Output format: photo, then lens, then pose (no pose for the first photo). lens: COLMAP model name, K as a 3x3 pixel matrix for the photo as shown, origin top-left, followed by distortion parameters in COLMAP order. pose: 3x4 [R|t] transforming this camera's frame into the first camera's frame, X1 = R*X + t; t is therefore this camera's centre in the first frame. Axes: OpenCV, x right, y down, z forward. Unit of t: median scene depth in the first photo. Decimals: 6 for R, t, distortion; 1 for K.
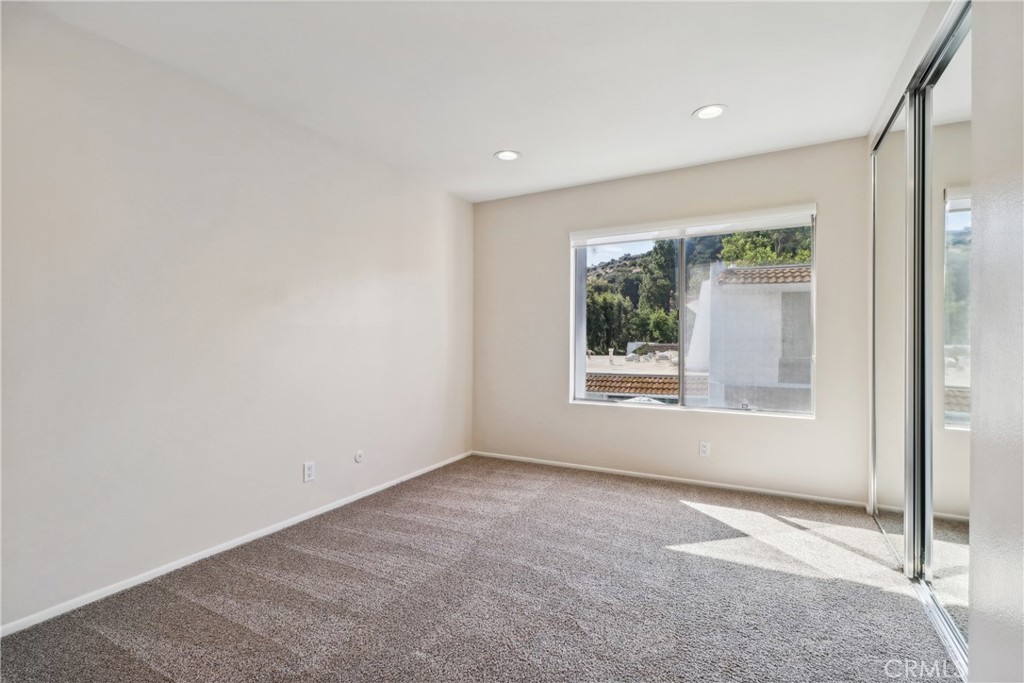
lens RADIAL K [[471.9, 0, 518.5], [0, 471.9, 342.5], [0, 0, 1]] dist [0.009597, -0.000980]
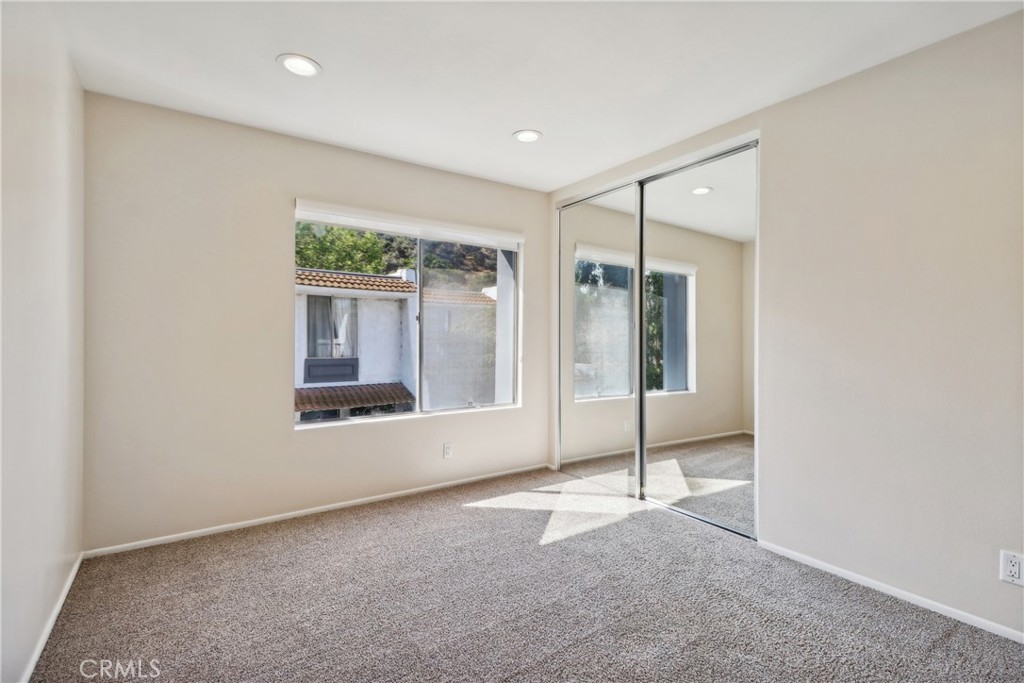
lens RADIAL K [[471.9, 0, 518.1], [0, 471.9, 344.3], [0, 0, 1]] dist [0.009597, -0.000980]
pose [[0.461778, -0.006672, 0.886971, -0.567790], [0.004194, 0.999977, 0.005338, -0.012017], [-0.886986, 0.001255, 0.461795, 0.508774]]
